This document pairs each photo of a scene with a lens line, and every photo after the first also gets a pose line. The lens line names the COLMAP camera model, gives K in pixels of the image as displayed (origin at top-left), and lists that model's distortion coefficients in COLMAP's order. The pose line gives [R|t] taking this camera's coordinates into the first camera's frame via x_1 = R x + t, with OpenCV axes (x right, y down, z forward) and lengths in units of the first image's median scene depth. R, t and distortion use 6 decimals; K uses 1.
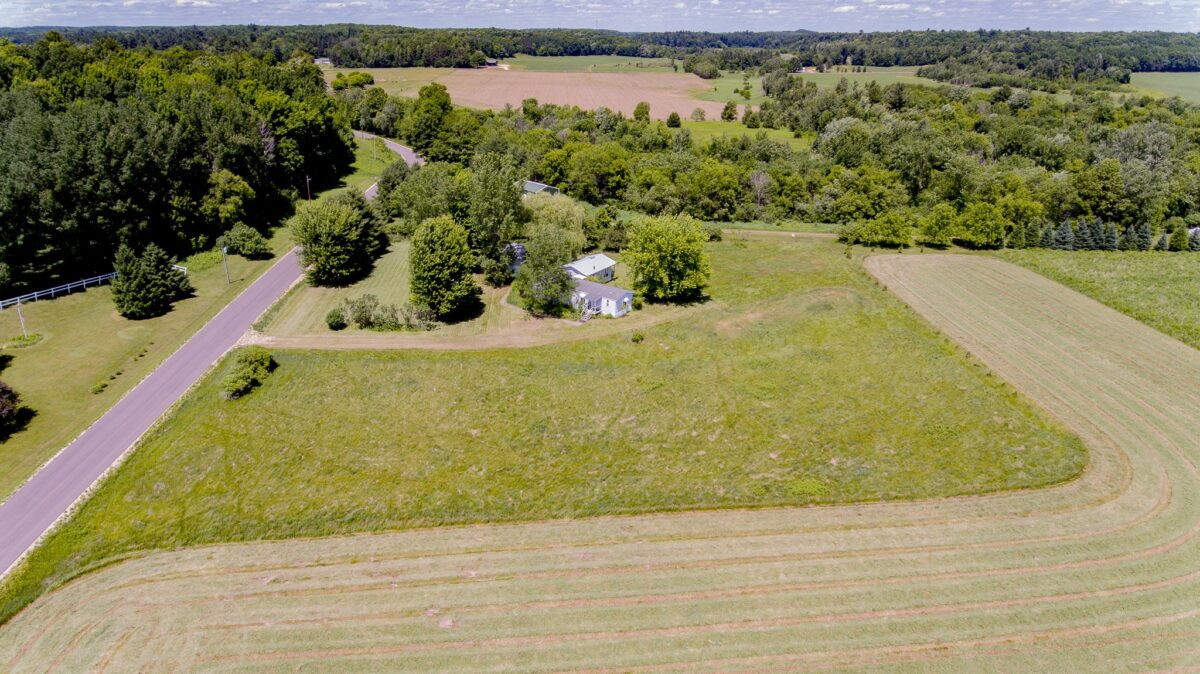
lens RADIAL K [[709.3, 0, 582.7], [0, 709.3, 333.0], [0, 0, 1]] dist [-0.019182, 0.002755]
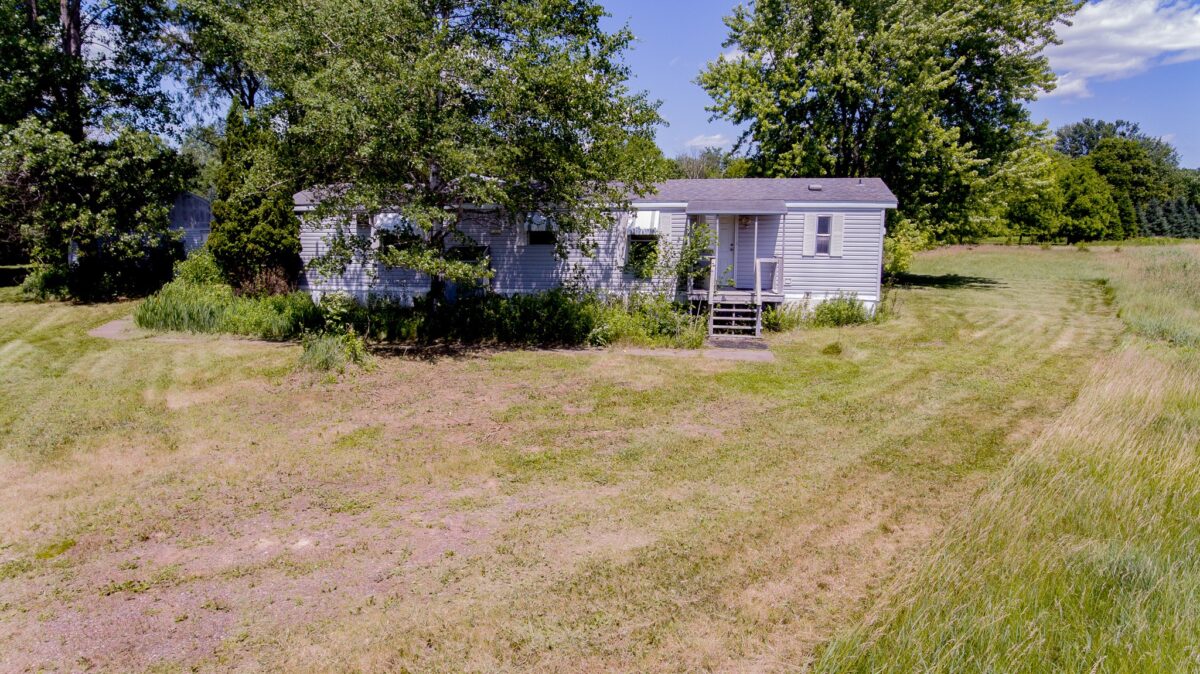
lens RADIAL K [[709.3, 0, 582.7], [0, 709.3, 333.0], [0, 0, 1]] dist [-0.019182, 0.002755]
pose [[0.906039, -0.068378, 0.417634, -0.079394], [0.169073, 0.963167, -0.209101, 0.005206], [-0.387954, 0.260064, 0.884228, 0.779933]]
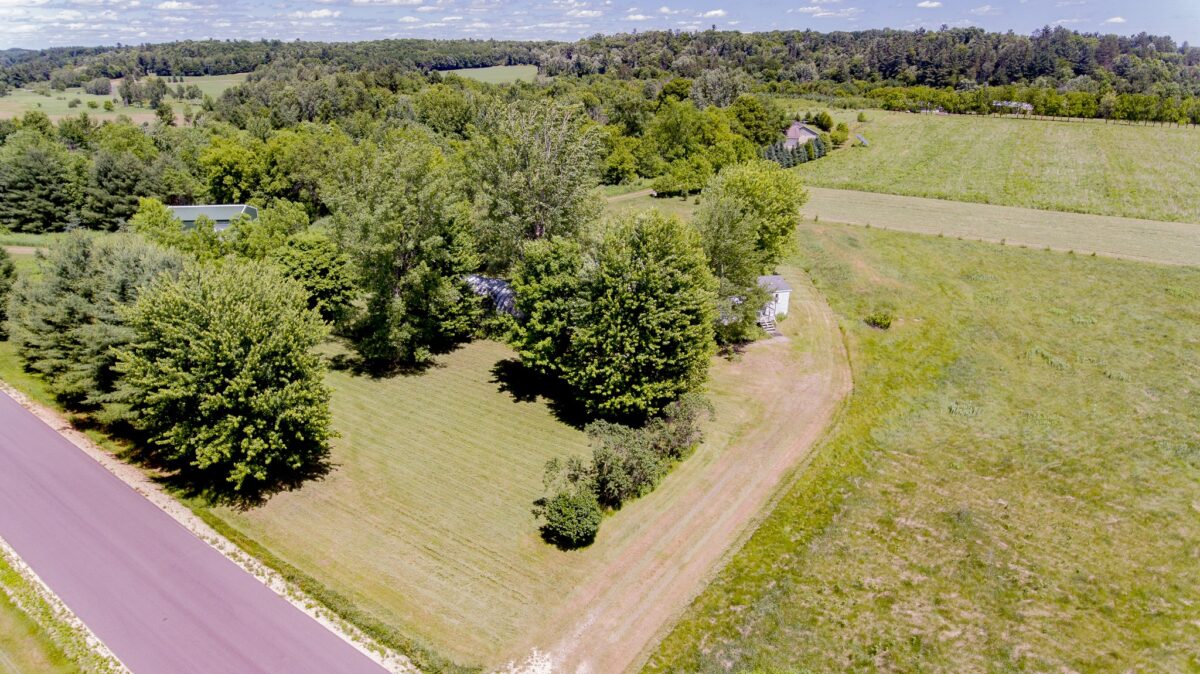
lens RADIAL K [[709.3, 0, 582.7], [0, 709.3, 333.0], [0, 0, 1]] dist [-0.019182, 0.002755]
pose [[0.586464, -0.298319, 0.753038, -0.516699], [0.316703, 0.940146, 0.125796, -0.136015], [-0.745493, 0.164715, 0.645840, 0.631748]]
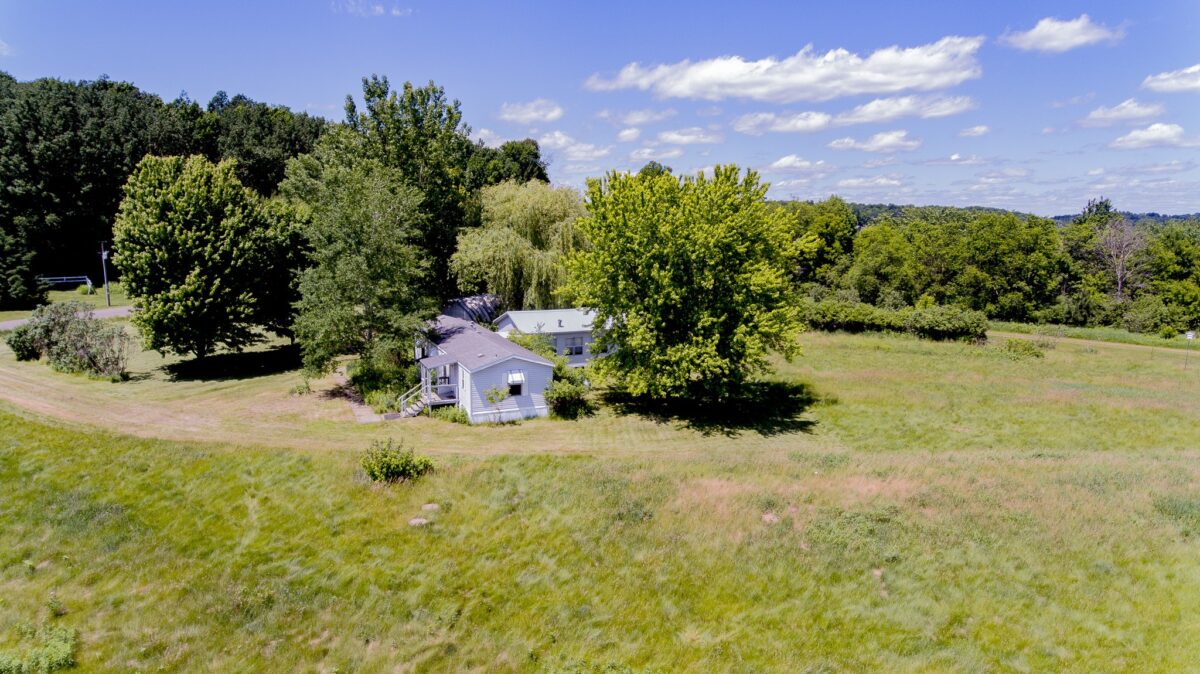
lens RADIAL K [[709.3, 0, 582.7], [0, 709.3, 333.0], [0, 0, 1]] dist [-0.019182, 0.002755]
pose [[0.866494, 0.083424, -0.492167, 0.236031], [-0.201229, 0.960654, -0.191444, -0.006626], [0.456831, 0.264924, 0.849188, 0.632733]]
